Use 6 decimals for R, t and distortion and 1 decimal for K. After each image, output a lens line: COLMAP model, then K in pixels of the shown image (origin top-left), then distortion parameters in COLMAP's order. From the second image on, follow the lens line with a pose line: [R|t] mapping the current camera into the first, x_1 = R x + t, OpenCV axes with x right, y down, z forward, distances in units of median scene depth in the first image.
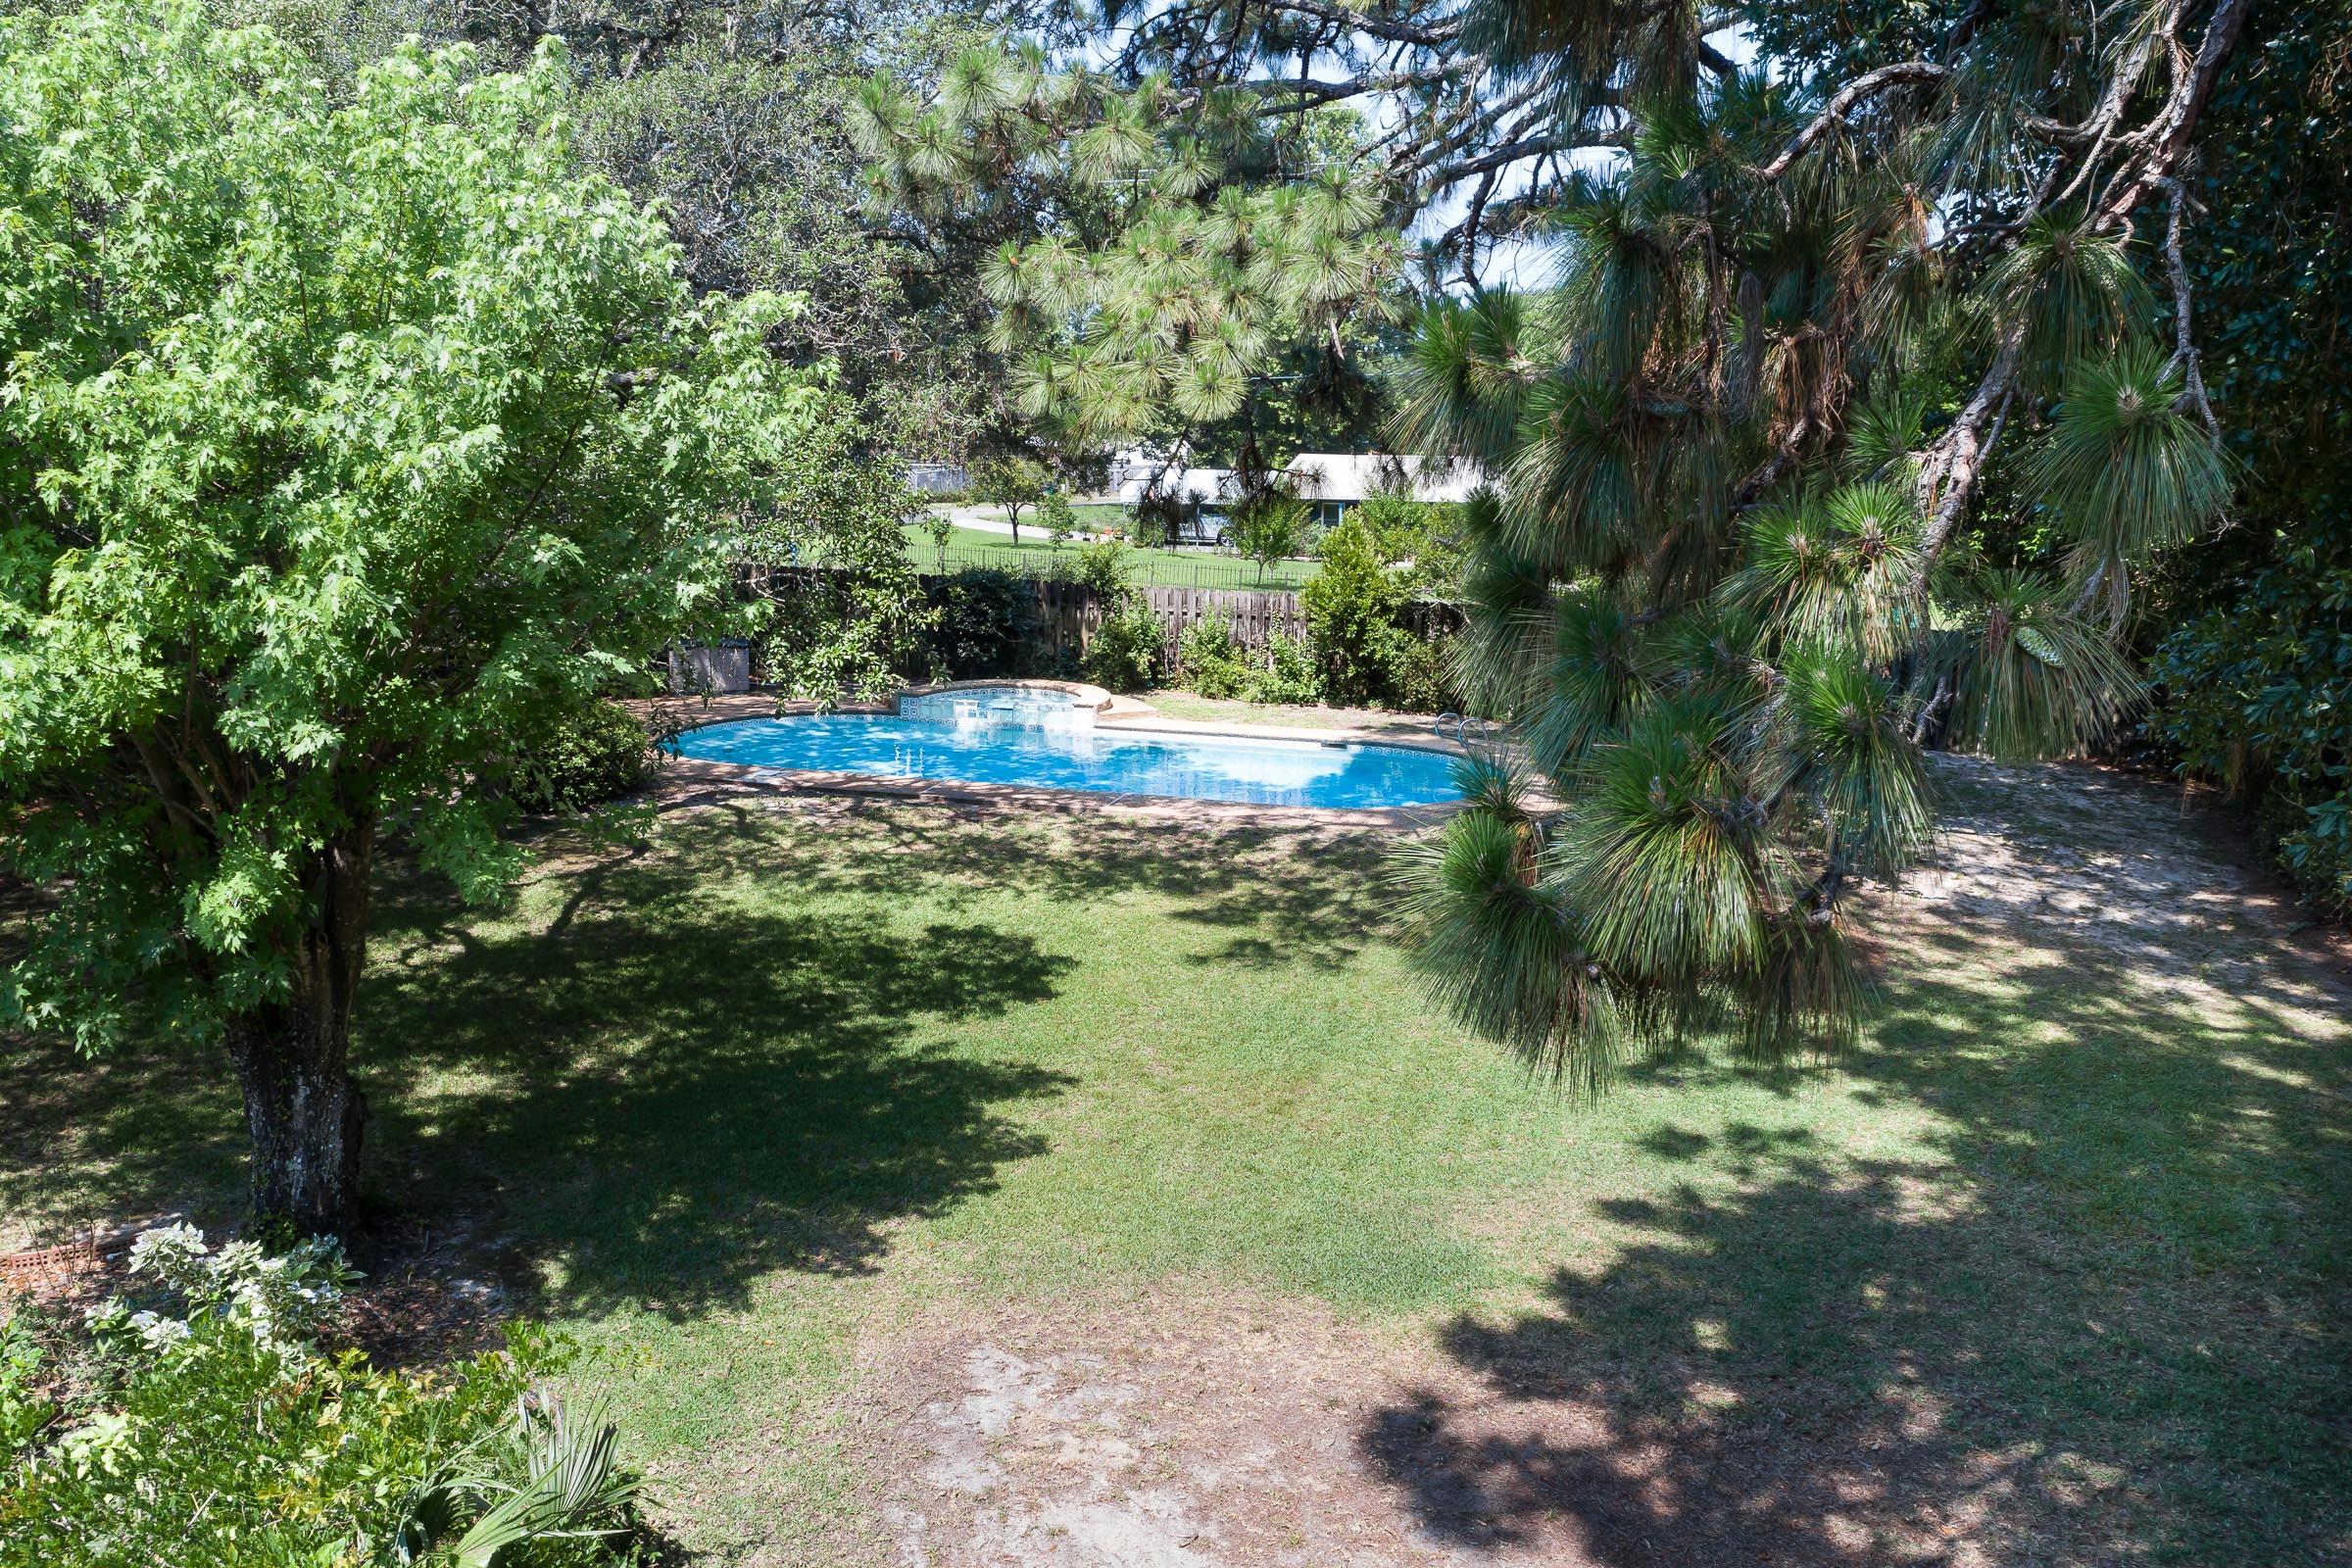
lens RADIAL K [[1652.7, 0, 1173.6], [0, 1652.7, 787.7], [0, 0, 1]] dist [0.000178, -0.004597]
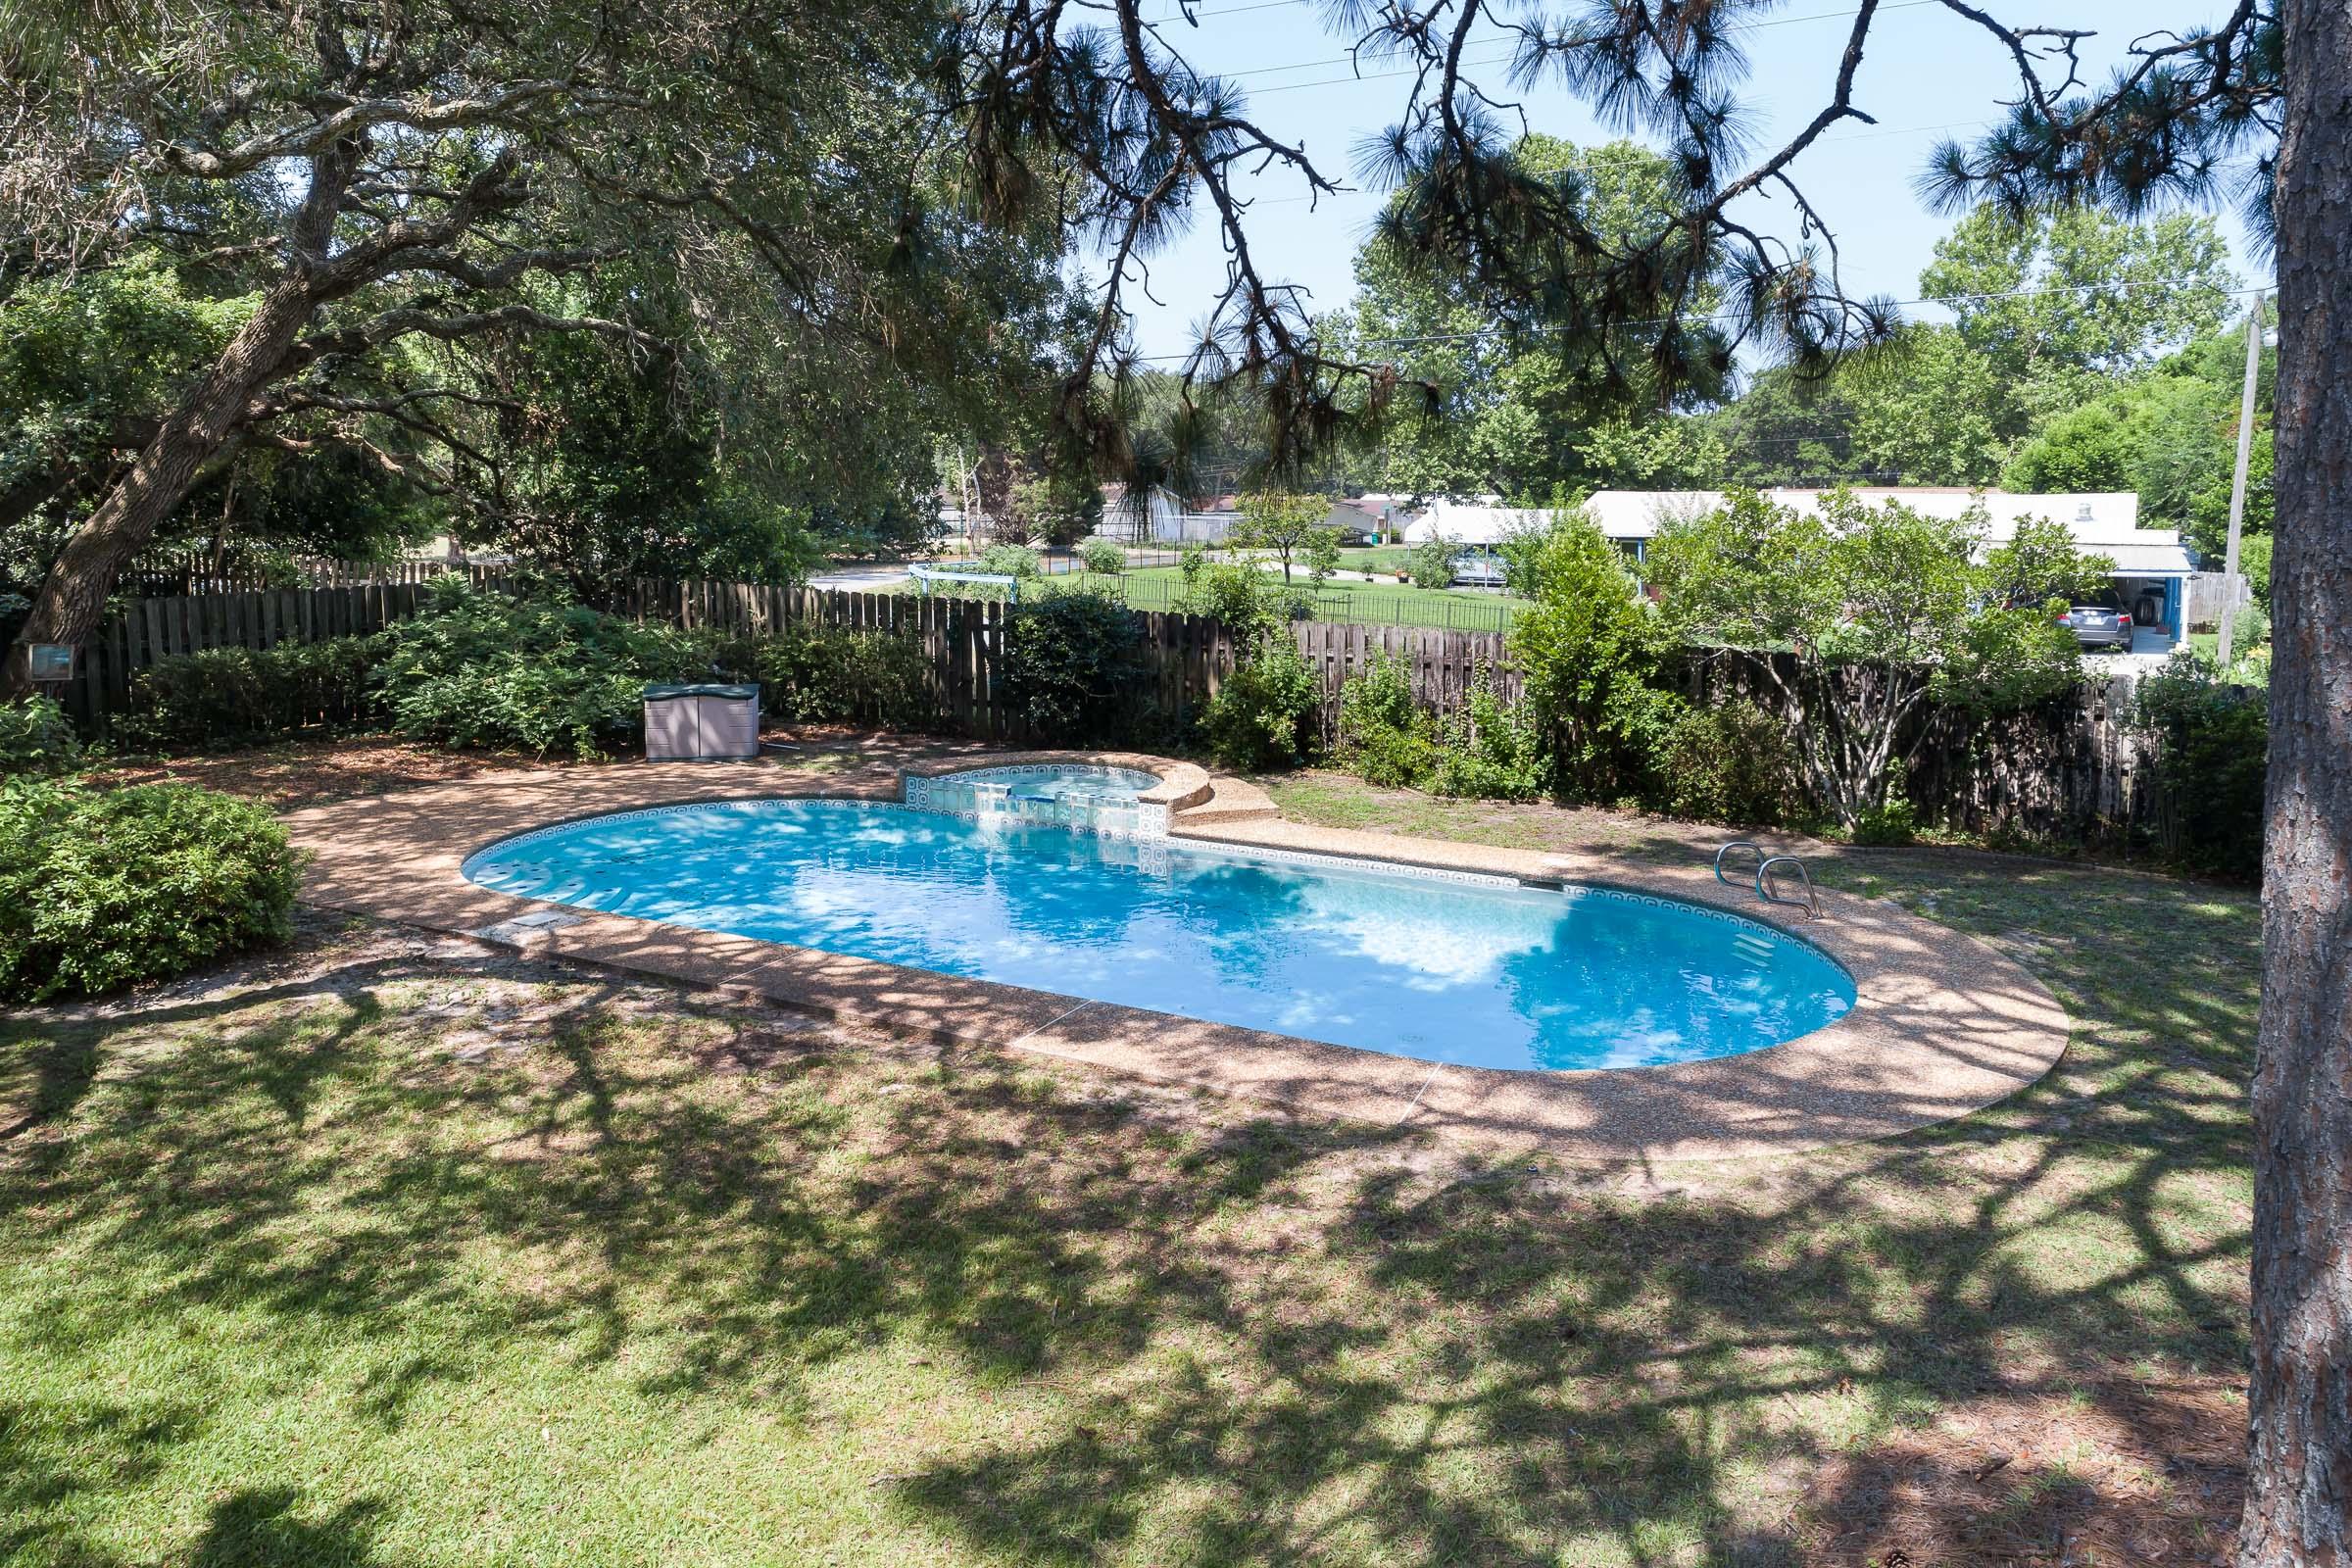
lens RADIAL K [[1652.7, 0, 1192.3], [0, 1652.7, 627.7], [0, 0, 1]] dist [0.000178, -0.004597]
pose [[0.985398, 0.011425, -0.169885, 0.064746], [-0.032056, 0.992353, -0.119196, -0.037358], [0.167224, 0.122901, 0.978229, 0.338864]]
